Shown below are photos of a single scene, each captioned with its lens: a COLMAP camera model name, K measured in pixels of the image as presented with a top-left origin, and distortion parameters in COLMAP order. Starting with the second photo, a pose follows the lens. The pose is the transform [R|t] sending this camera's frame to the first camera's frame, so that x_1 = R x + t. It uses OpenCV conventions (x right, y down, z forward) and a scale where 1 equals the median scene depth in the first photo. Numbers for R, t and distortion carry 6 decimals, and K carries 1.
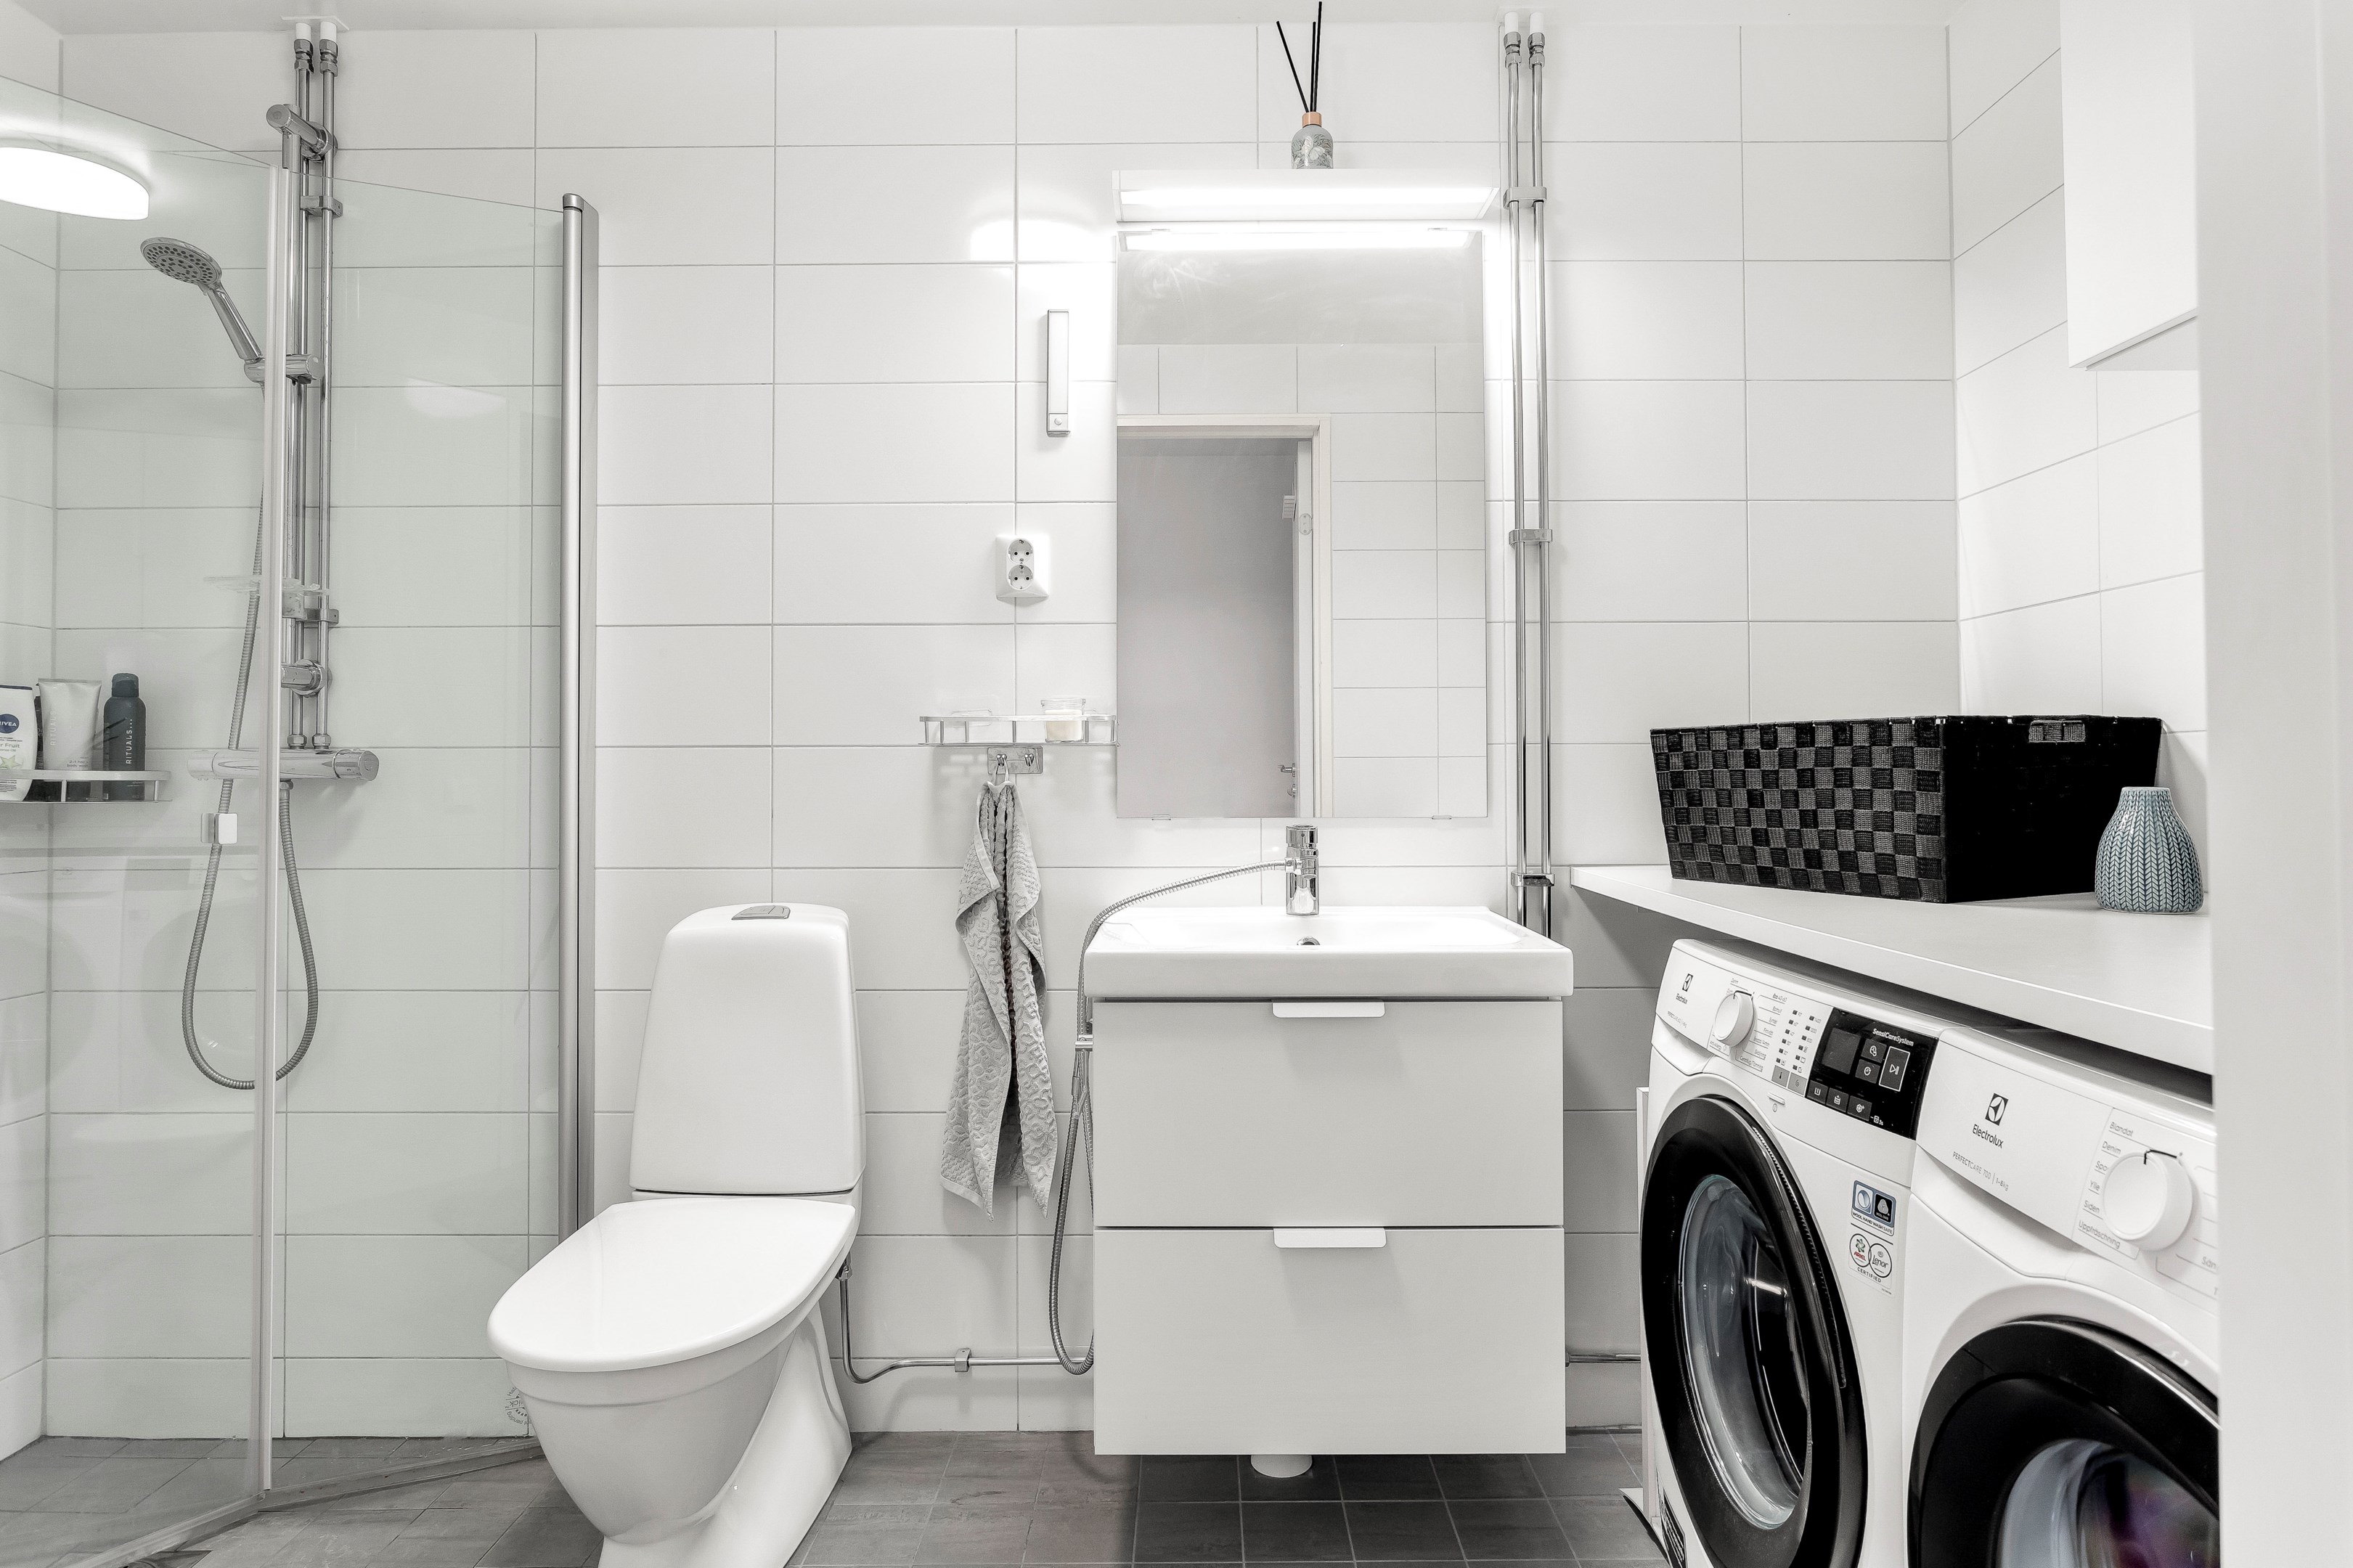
lens RADIAL K [[1393.9, 0, 1173.9], [0, 1393.9, 770.8], [0, 0, 1]] dist [-0.012637, 0.005372]
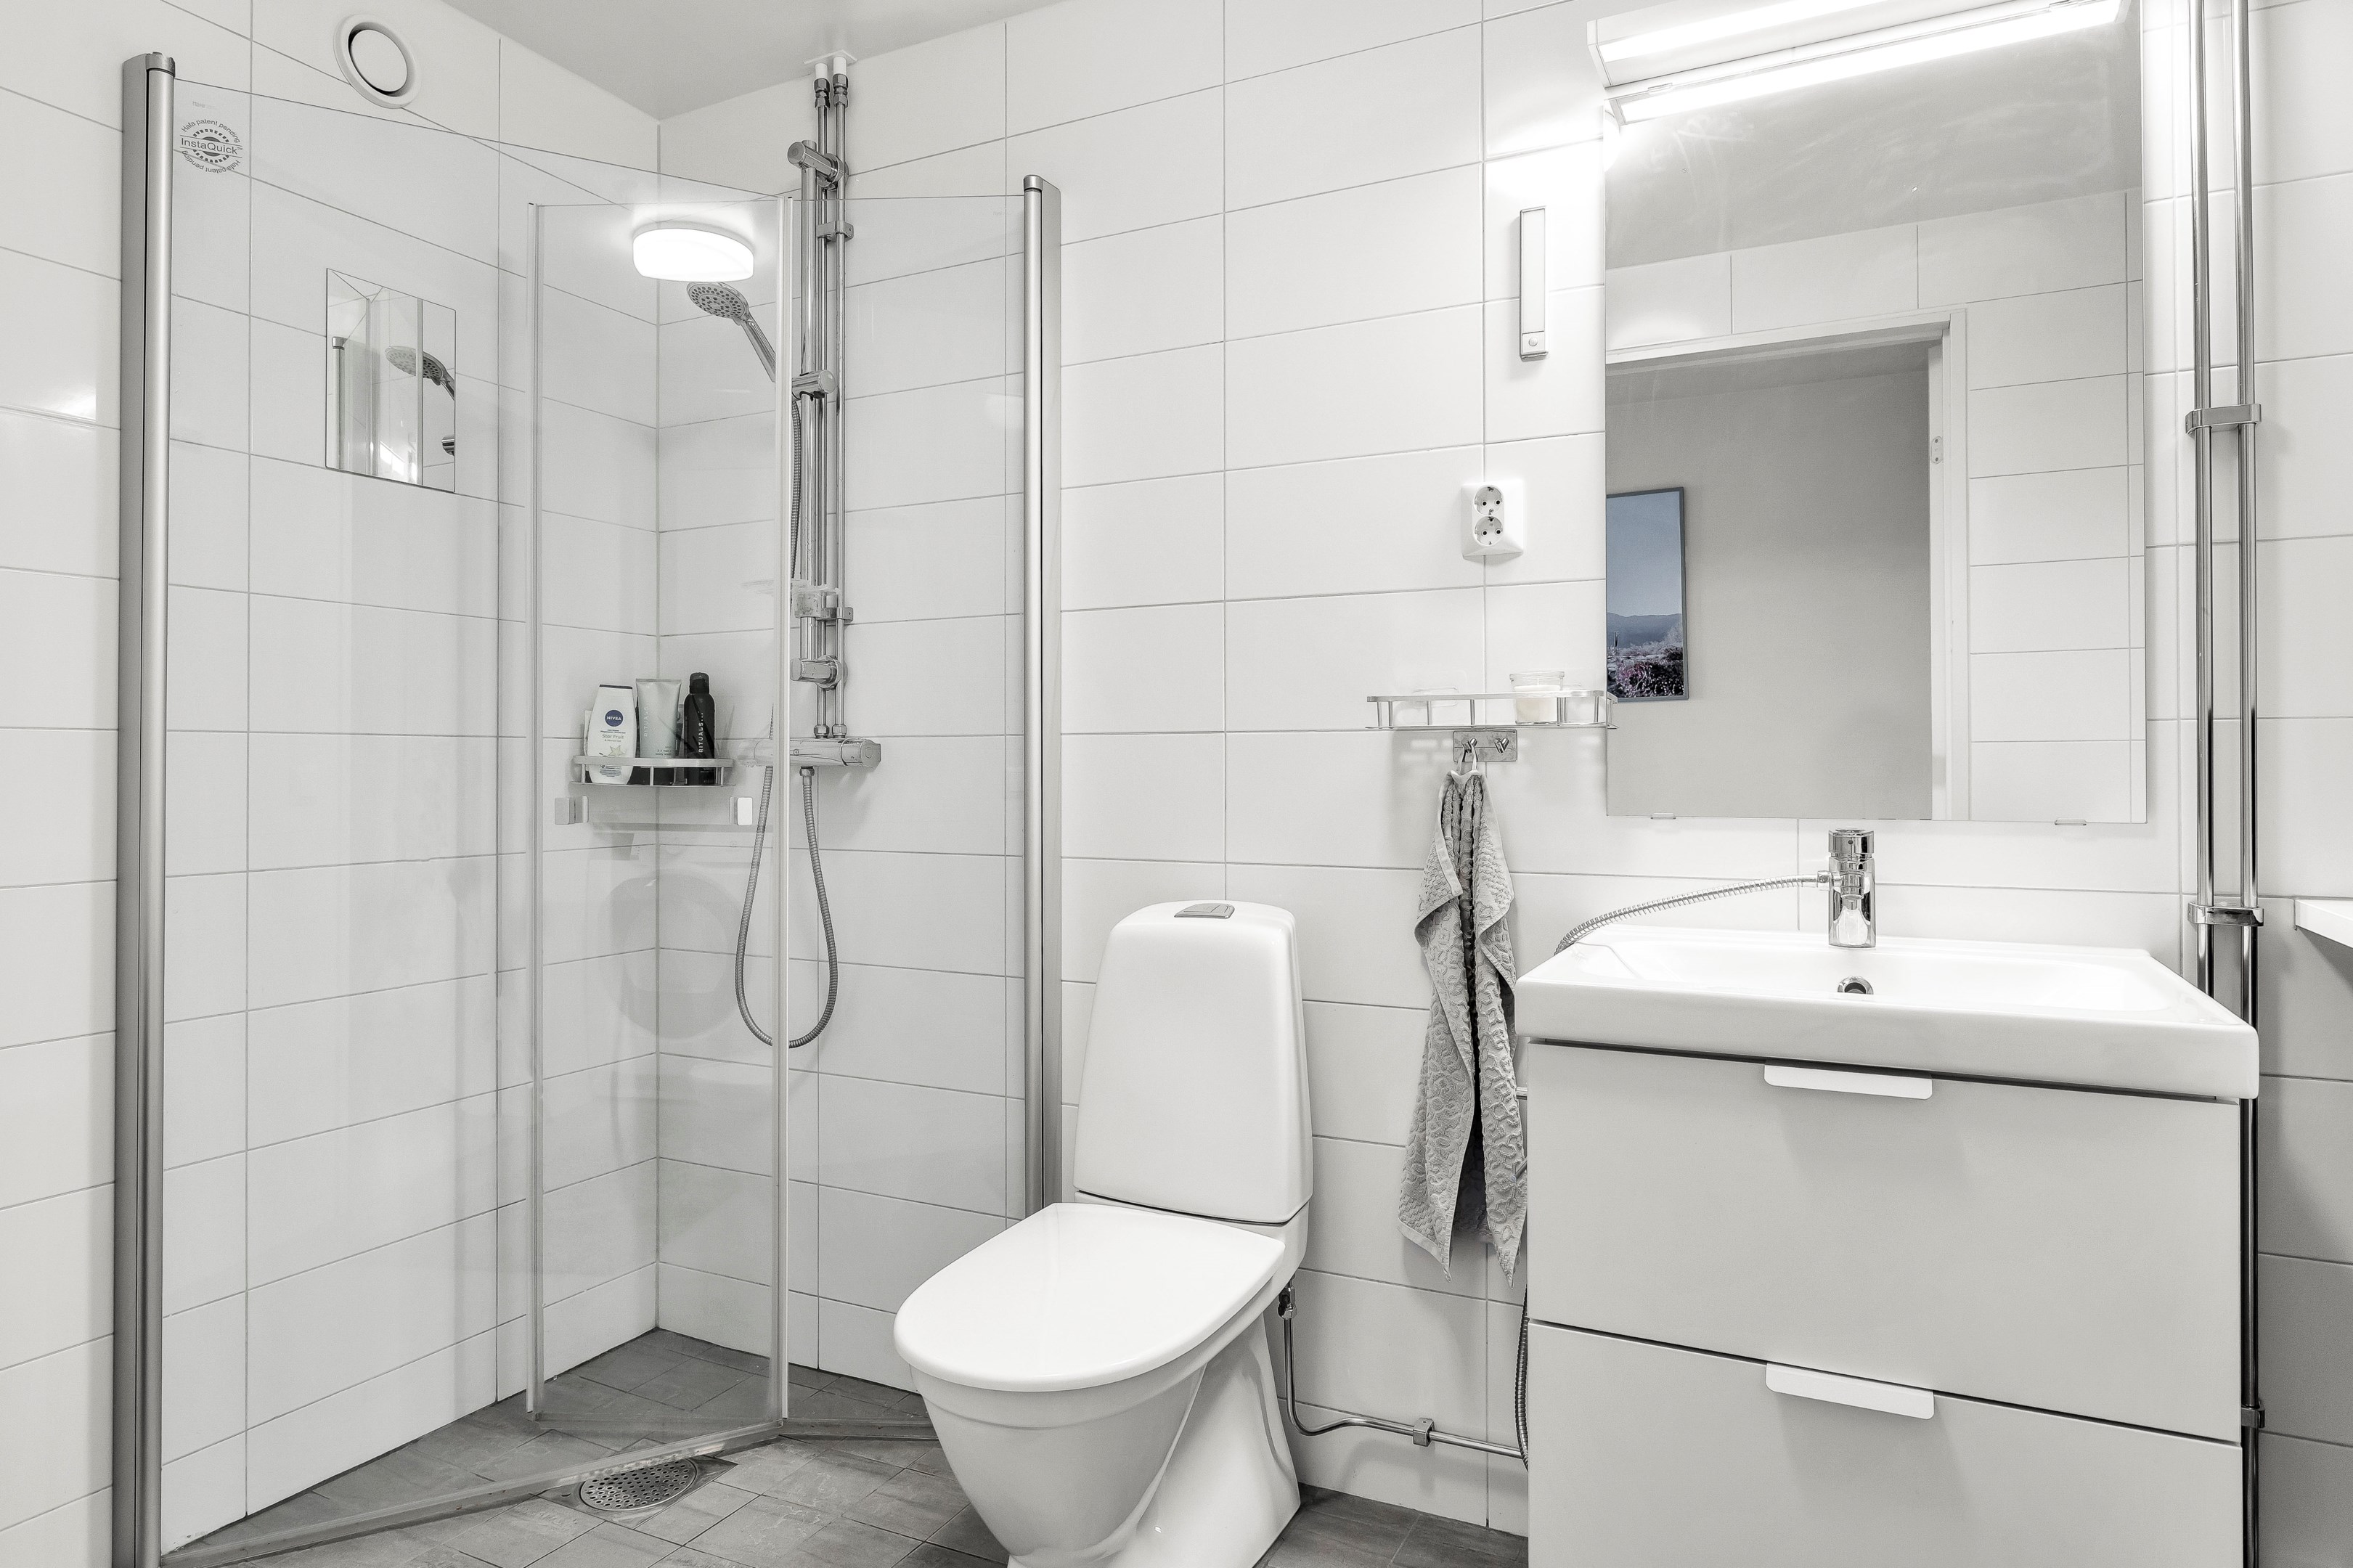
lens RADIAL K [[1393.9, 0, 1173.9], [0, 1393.9, 770.8], [0, 0, 1]] dist [-0.012637, 0.005372]
pose [[0.894141, 0.003461, -0.447772, 0.100301], [-0.000431, 0.999976, 0.006868, 0.001962], [0.447785, -0.005948, 0.894121, 0.153533]]
